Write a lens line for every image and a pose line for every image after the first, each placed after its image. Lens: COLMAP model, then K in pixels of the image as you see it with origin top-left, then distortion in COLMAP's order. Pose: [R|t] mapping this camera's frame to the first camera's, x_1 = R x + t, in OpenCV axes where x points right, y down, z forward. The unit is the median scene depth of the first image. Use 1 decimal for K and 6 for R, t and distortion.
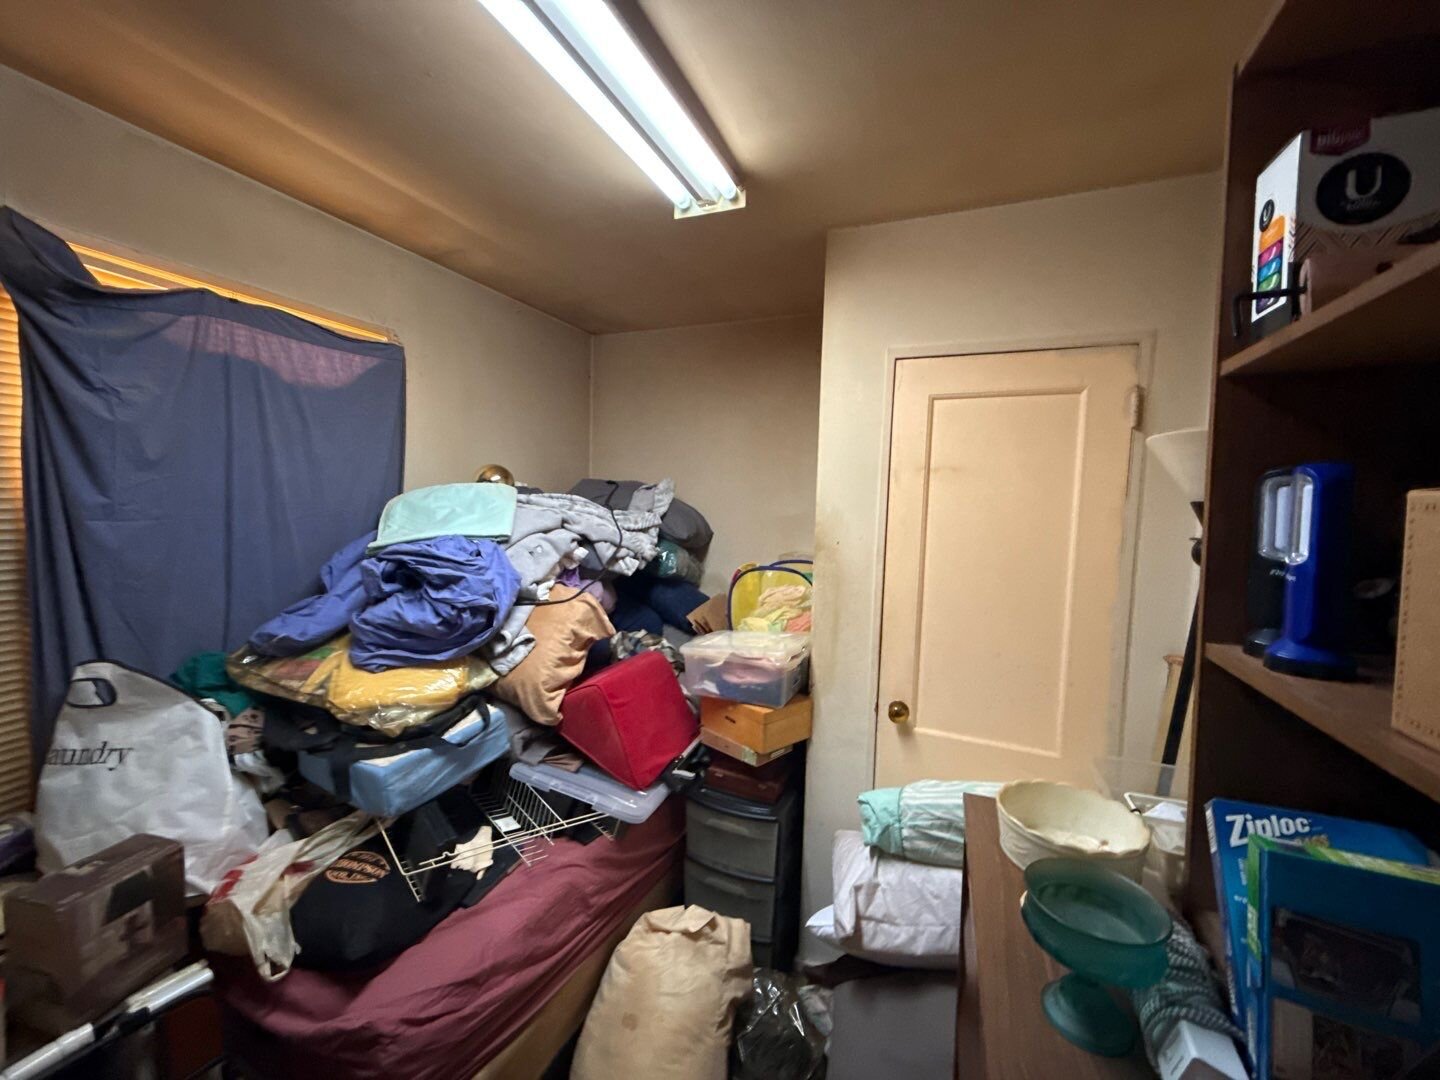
lens RADIAL K [[573.1, 0, 718.4], [0, 573.1, 540.0], [0, 0, 1]] dist [-0.000272, 0.000188]
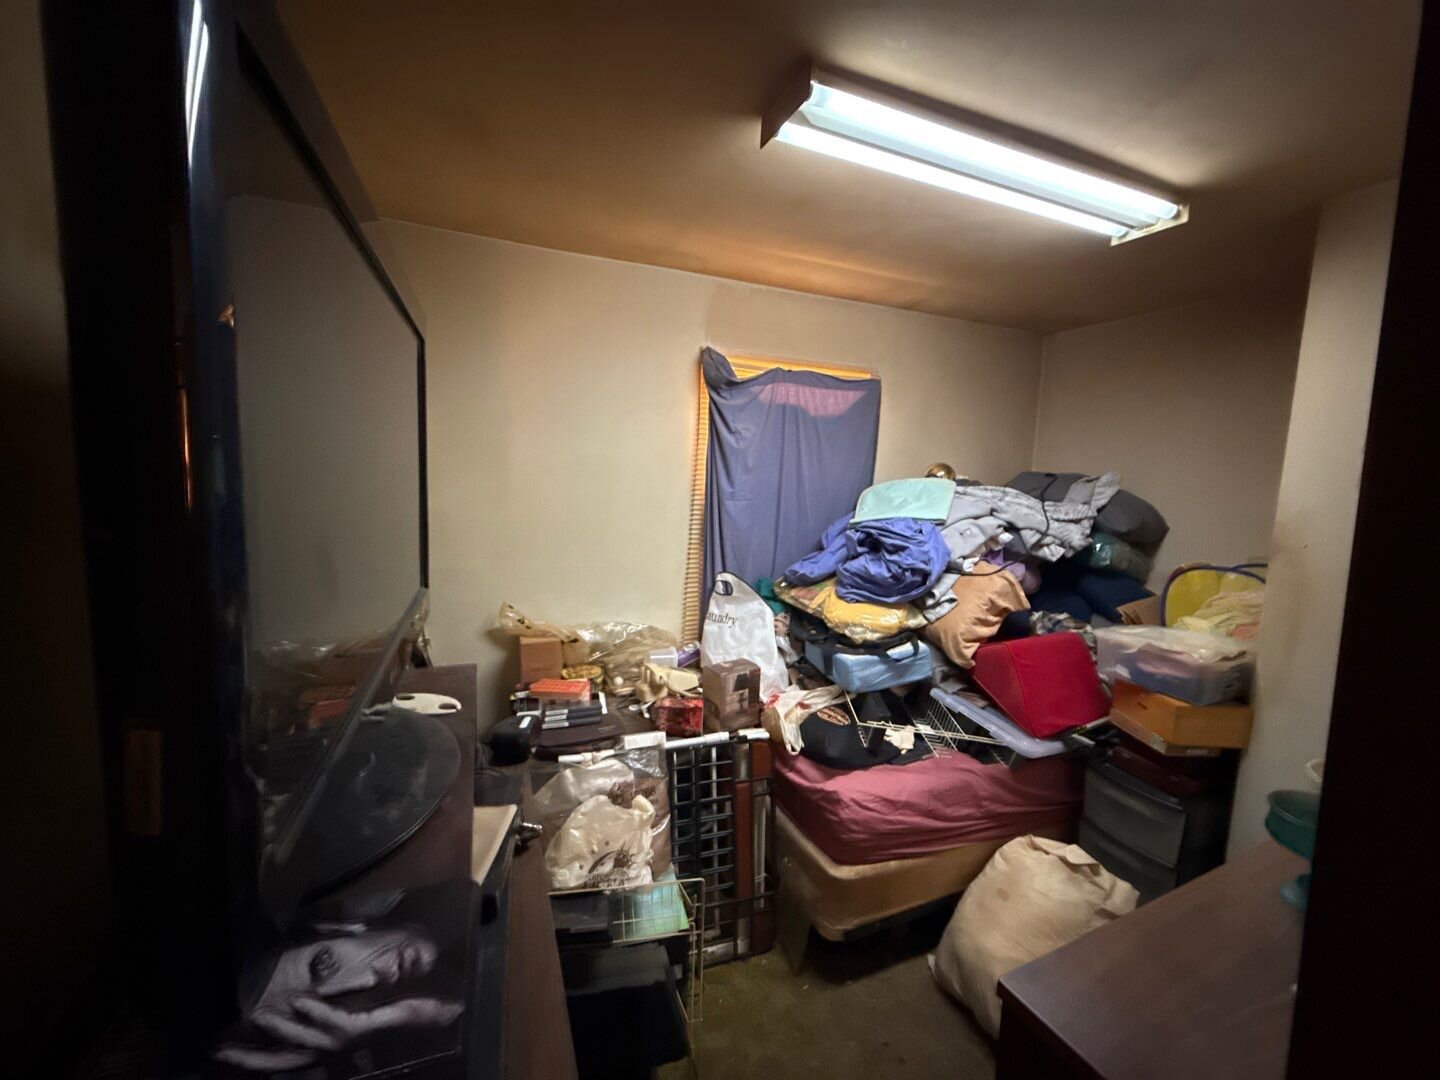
lens RADIAL K [[573.1, 0, 718.4], [0, 573.1, 540.0], [0, 0, 1]] dist [-0.000272, 0.000188]
pose [[0.726023, 0.077181, -0.683325, 0.167901], [-0.056957, 0.997017, 0.052096, -0.000111], [0.685307, 0.001097, 0.728253, -0.328419]]
